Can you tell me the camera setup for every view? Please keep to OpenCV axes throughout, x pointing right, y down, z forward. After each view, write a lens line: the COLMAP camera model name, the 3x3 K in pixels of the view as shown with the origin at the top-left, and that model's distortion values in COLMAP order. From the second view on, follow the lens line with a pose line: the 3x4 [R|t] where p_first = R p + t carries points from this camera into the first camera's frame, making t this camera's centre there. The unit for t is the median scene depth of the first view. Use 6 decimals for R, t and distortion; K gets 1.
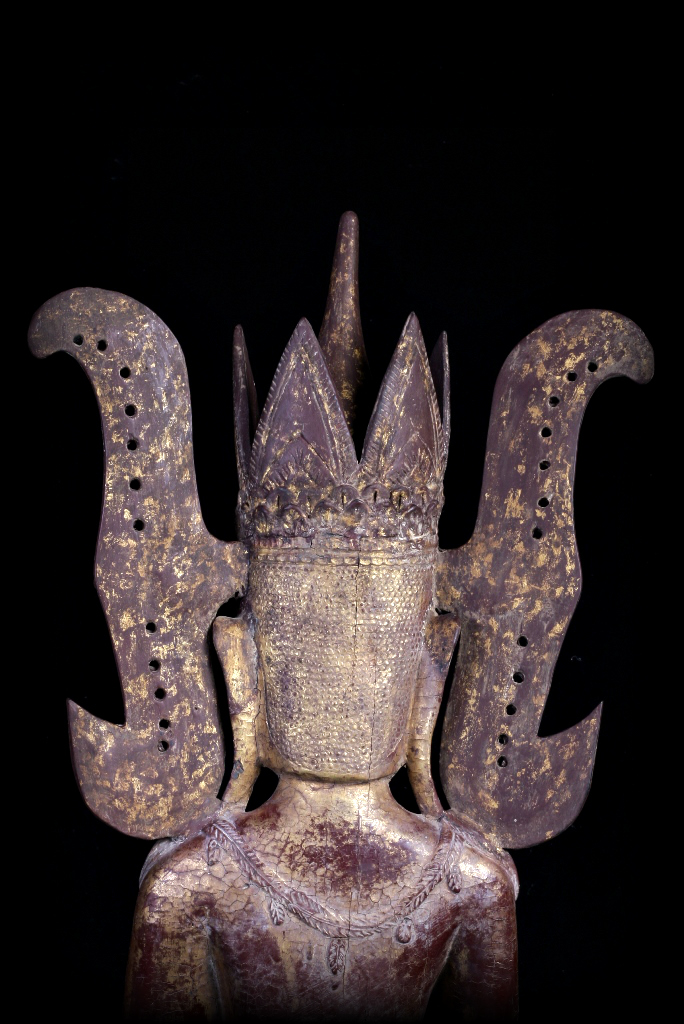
lens RADIAL K [[2686.6, 0, 344.9], [0, 2686.6, 495.3], [0, 0, 1]] dist [-0.078797, -0.339855]
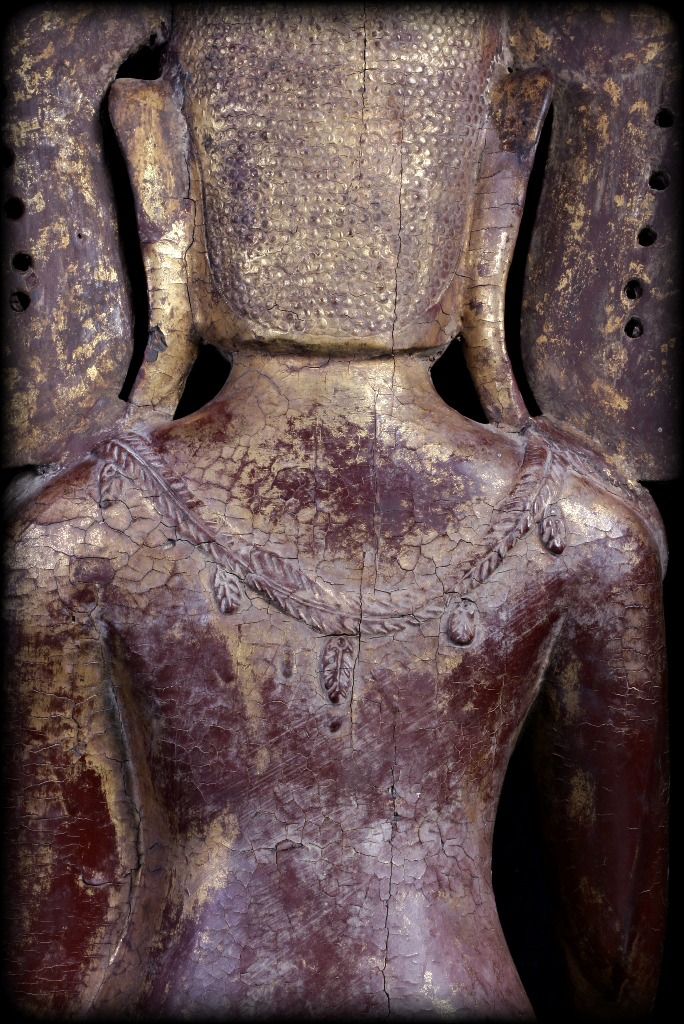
lens RADIAL K [[2578.6, 0, 361.2], [0, 2578.6, 507.9], [0, 0, 1]] dist [-0.105042, -0.468056]
pose [[0.999759, -0.015637, -0.015435, 0.010051], [0.015359, 0.999721, -0.017971, 0.146284], [0.015712, 0.017730, 0.999719, 0.471418]]
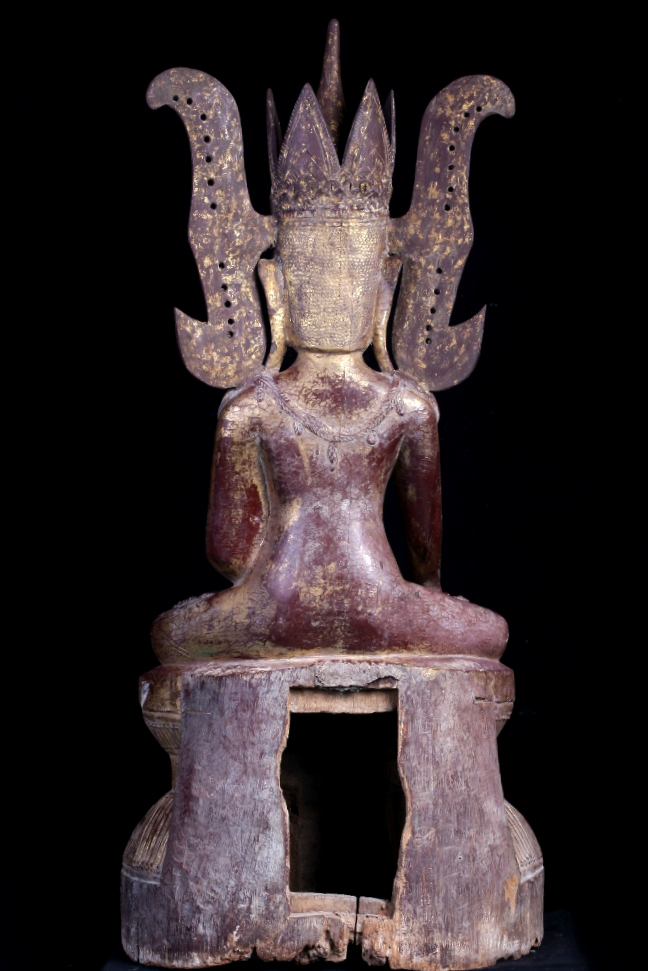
lens RADIAL K [[2371.8, 0, 324.0], [0, 2371.8, 485.5], [0, 0, 1]] dist [-0.102456, 0.044075]
pose [[0.999515, -0.017475, -0.025790, 0.029839], [0.019563, 0.996353, 0.083059, 0.064714], [0.024244, -0.083523, 0.996211, -0.520365]]
